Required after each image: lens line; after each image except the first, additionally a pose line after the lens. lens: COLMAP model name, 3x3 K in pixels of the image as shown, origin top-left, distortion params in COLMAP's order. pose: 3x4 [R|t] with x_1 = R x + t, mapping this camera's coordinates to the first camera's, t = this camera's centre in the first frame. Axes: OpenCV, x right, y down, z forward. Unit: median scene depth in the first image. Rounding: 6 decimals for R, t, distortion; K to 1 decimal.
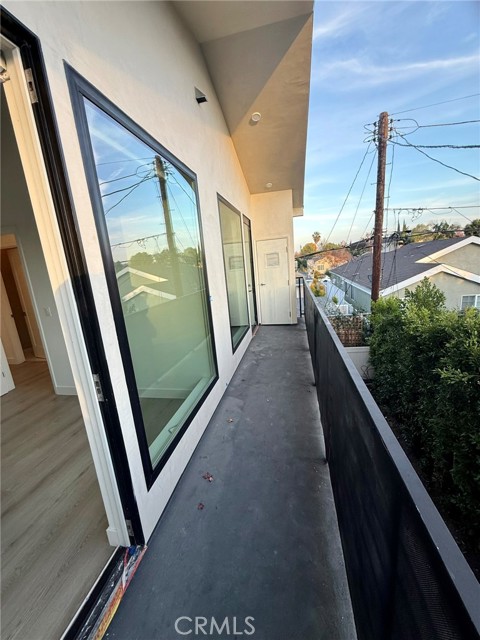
lens RADIAL K [[257.4, 0, 243.2], [0, 257.4, 318.9], [0, 0, 1]] dist [-0.000450, -0.000328]
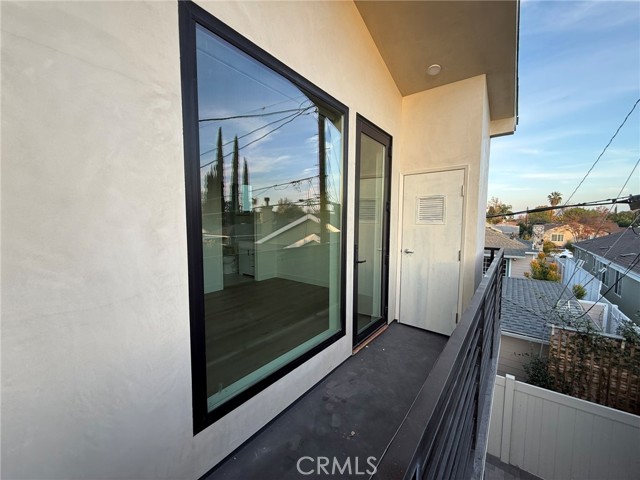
lens RADIAL K [[257.4, 0, 316.4], [0, 257.4, 242.2], [0, 0, 1]] dist [-0.000450, -0.000328]
pose [[0.887513, 0.122723, -0.444140, 0.097749], [-0.174594, 0.981573, -0.077662, -0.051937], [0.426425, 0.146470, 0.892585, 0.282938]]
